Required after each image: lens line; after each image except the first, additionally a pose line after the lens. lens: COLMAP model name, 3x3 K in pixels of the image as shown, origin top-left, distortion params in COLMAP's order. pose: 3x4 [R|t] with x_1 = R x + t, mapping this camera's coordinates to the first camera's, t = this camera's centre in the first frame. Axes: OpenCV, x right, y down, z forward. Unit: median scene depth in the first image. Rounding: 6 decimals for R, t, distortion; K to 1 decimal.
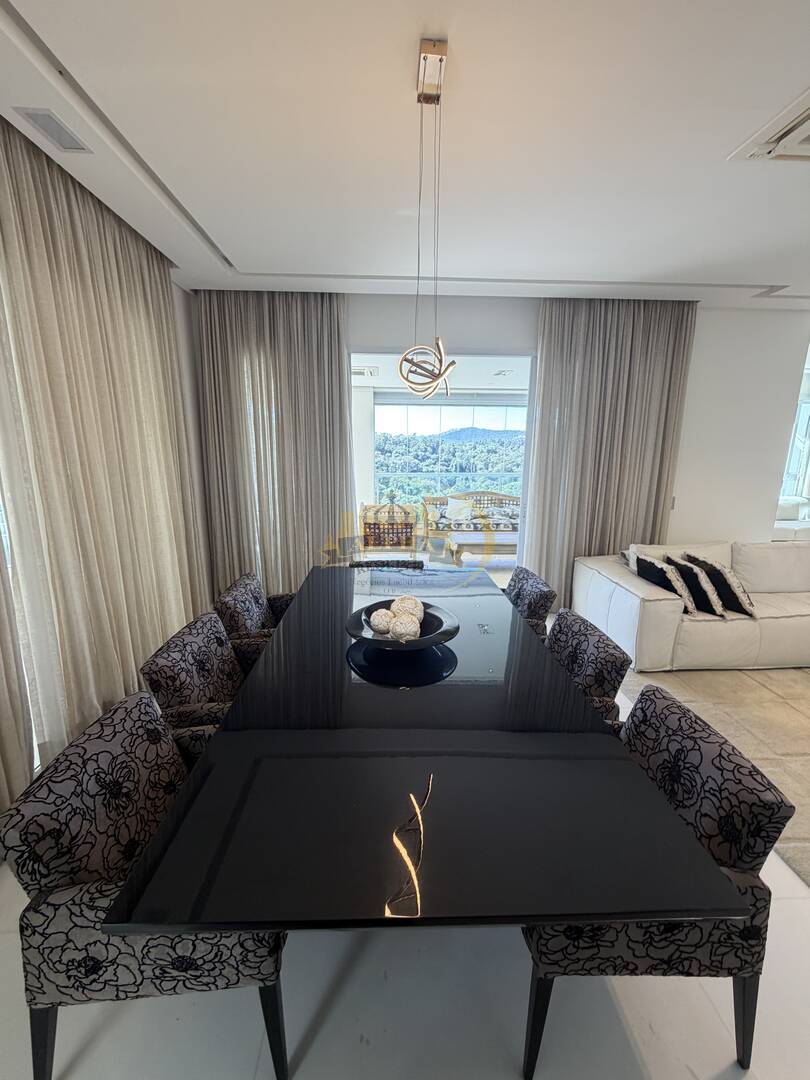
lens RADIAL K [[431.5, 0, 404.9], [0, 431.5, 537.2], [0, 0, 1]] dist [-0.001347, 0.000726]
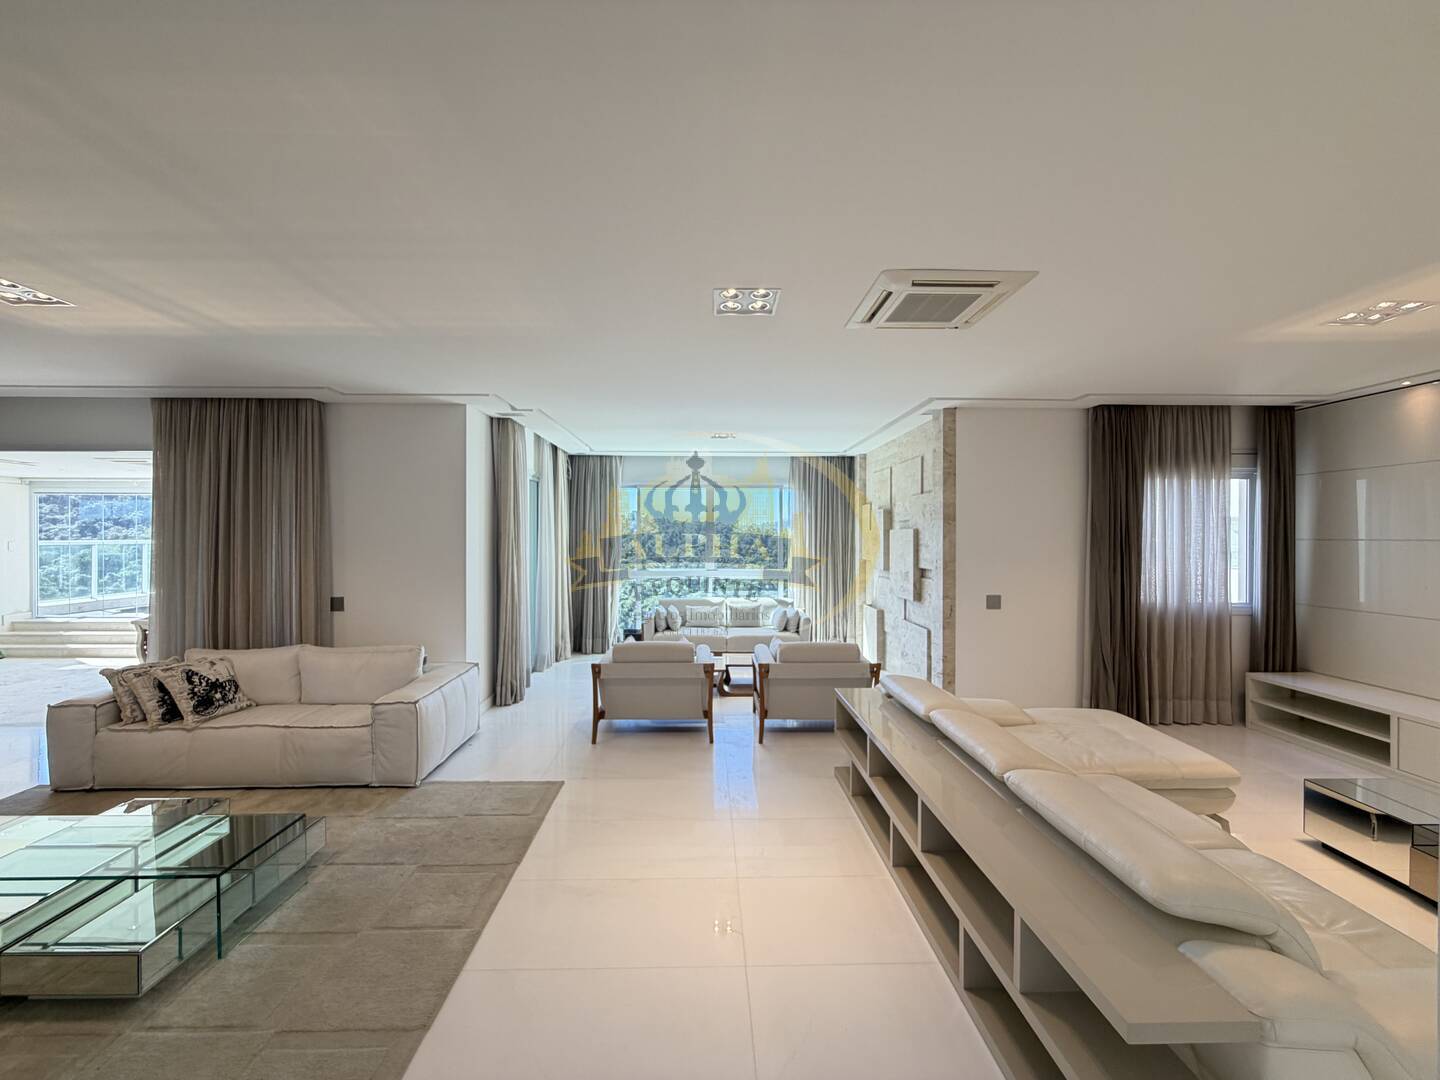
lens RADIAL K [[577.9, 0, 716.6], [0, 577.9, 540.8], [0, 0, 1]] dist [-0.002419, -0.000220]
pose [[0.999639, -0.006638, -0.026039, 1.684226], [0.001289, 0.979743, -0.200256, 0.038129], [0.026841, 0.200151, 0.979397, -0.211352]]
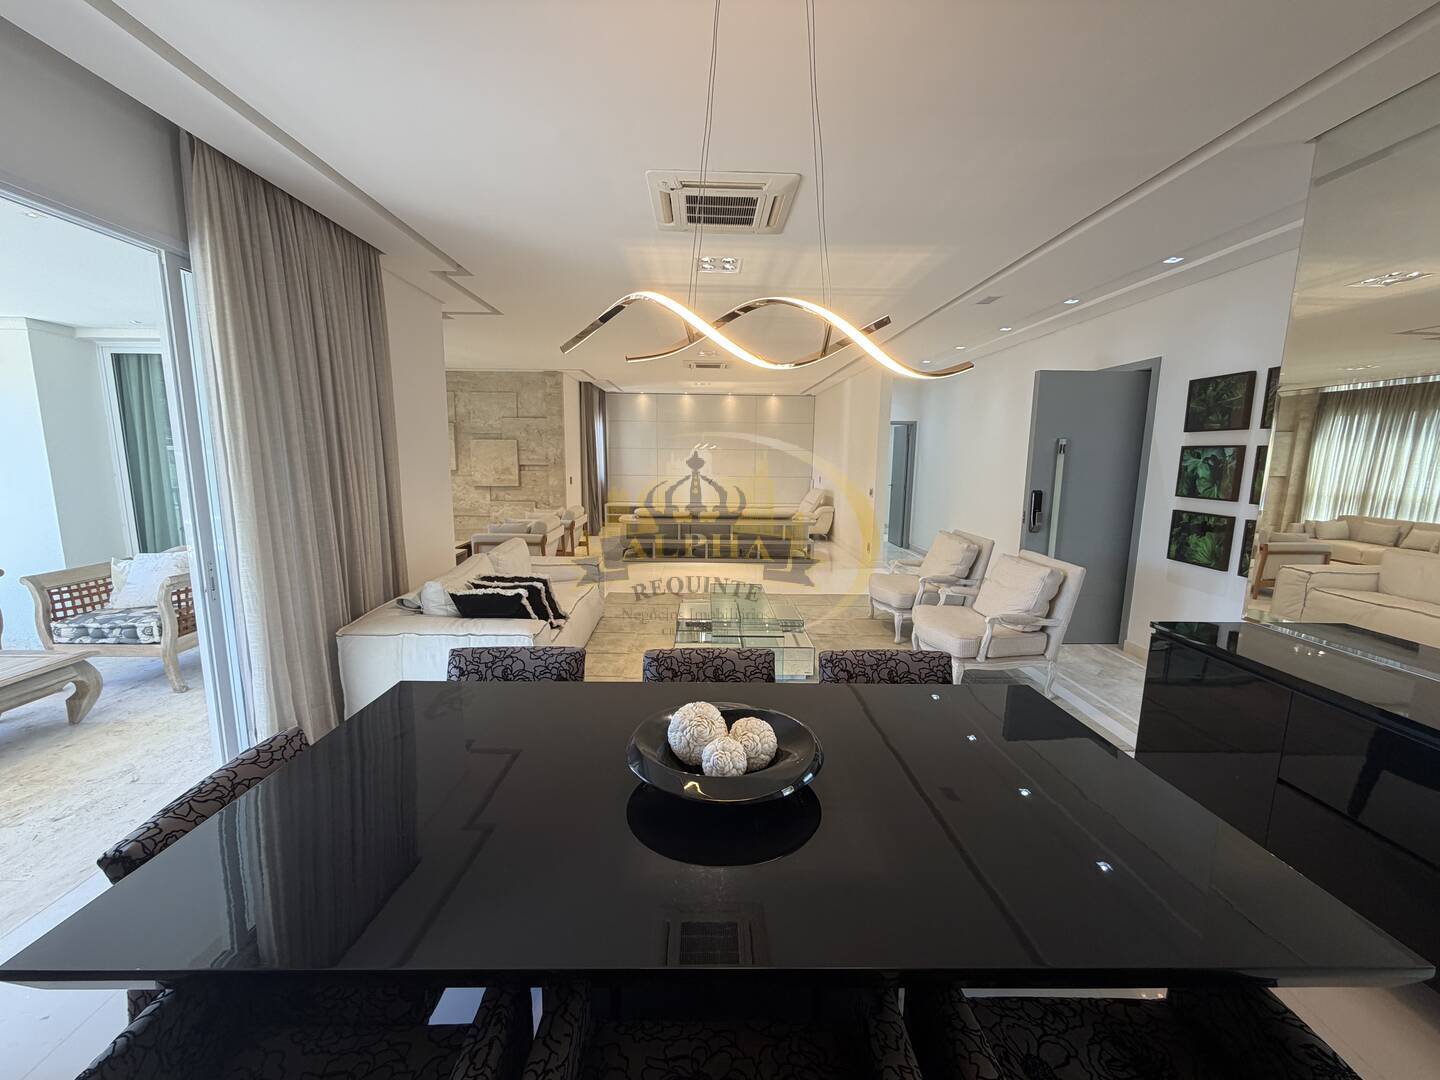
lens RADIAL K [[575.3, 0, 716.0], [0, 575.3, 540.1], [0, 0, 1]] dist [-0.001347, 0.000726]
pose [[0.028519, -0.157881, 0.987046, -0.383227], [0.197625, 0.968848, 0.149260, -0.098550], [-0.979863, 0.190808, 0.058831, 0.476950]]
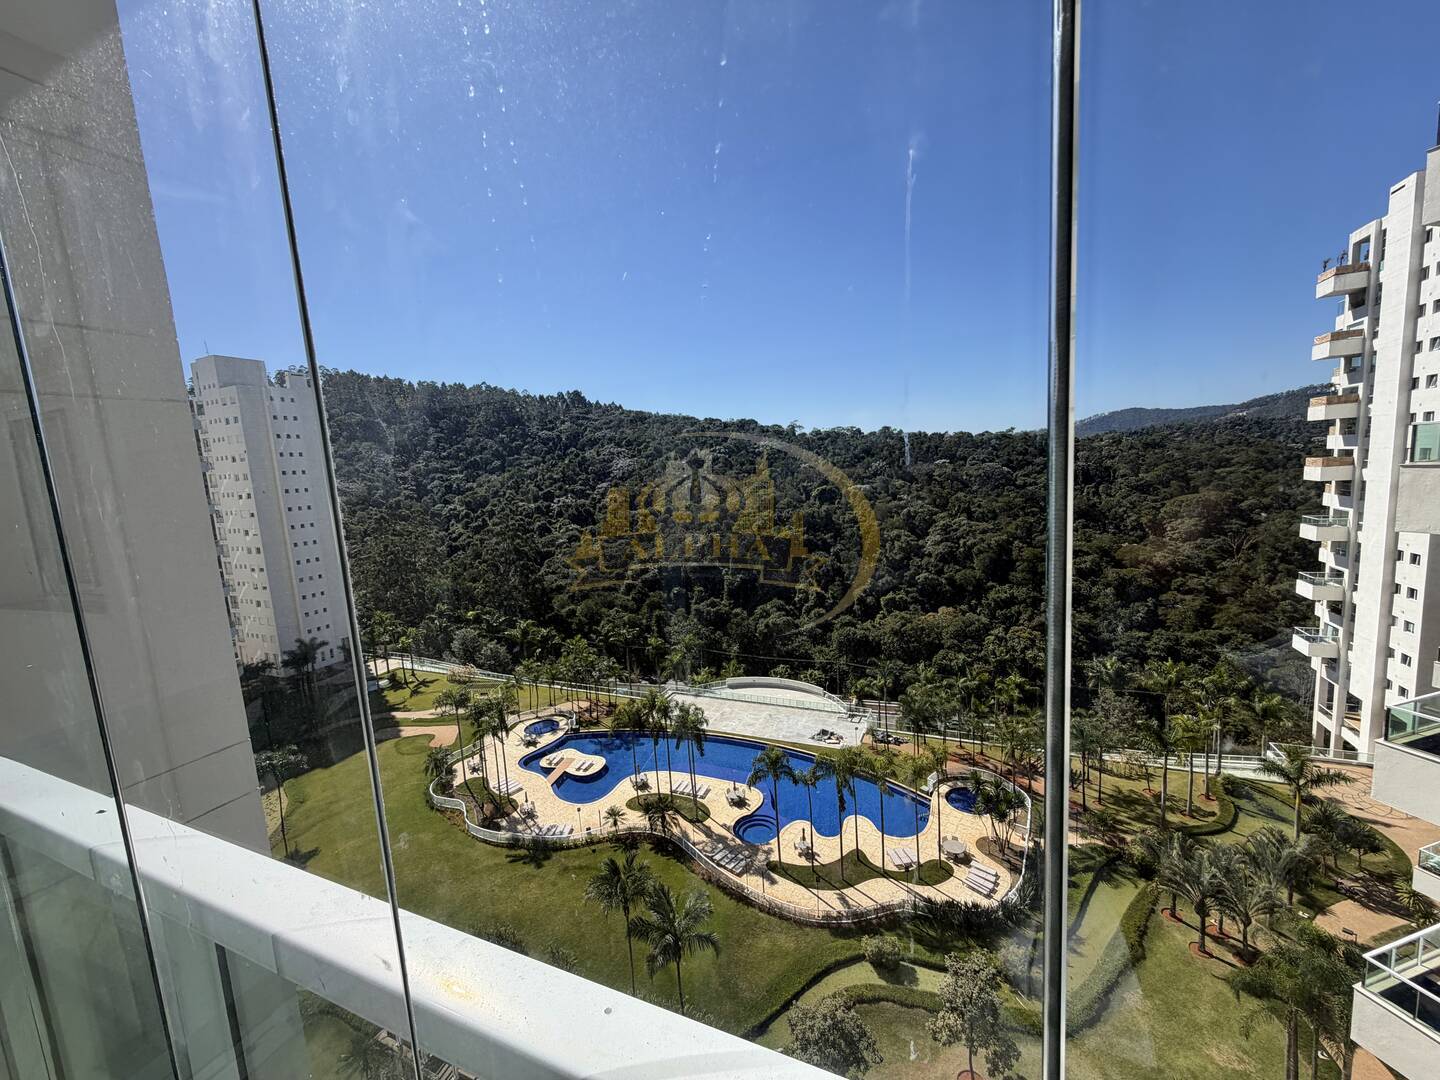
lens RADIAL K [[574.2, 0, 716.2], [0, 574.2, 539.4], [0, 0, 1]] dist [-0.003268, 0.000027]
pose [[0.887065, -0.005465, -0.461613, 4.185472], [-0.025603, 0.997809, -0.061013, -0.316582], [0.460935, 0.065941, 0.884981, 1.689269]]
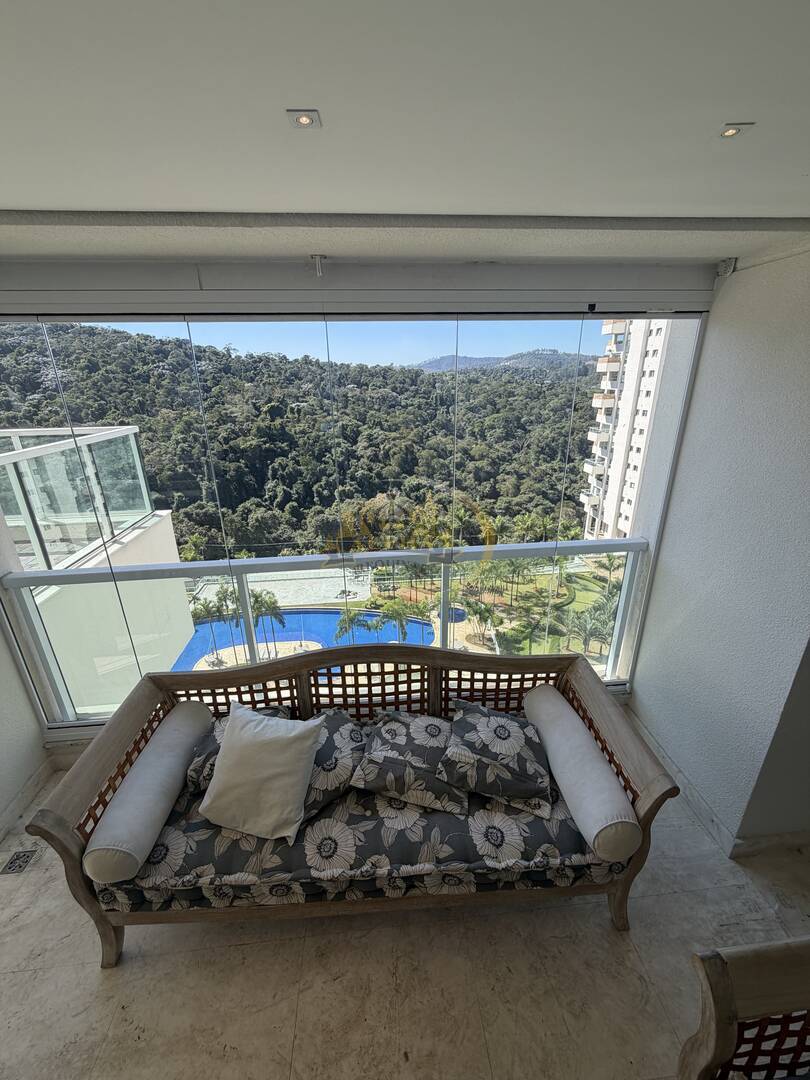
lens RADIAL K [[430.6, 0, 405.0], [0, 430.6, 540.0], [0, 0, 1]] dist [-0.003268, 0.000027]
pose [[0.998636, -0.038007, 0.035811, 0.387886], [0.032065, 0.987556, 0.153967, -0.433646], [-0.041217, -0.152609, 0.987427, 1.513905]]
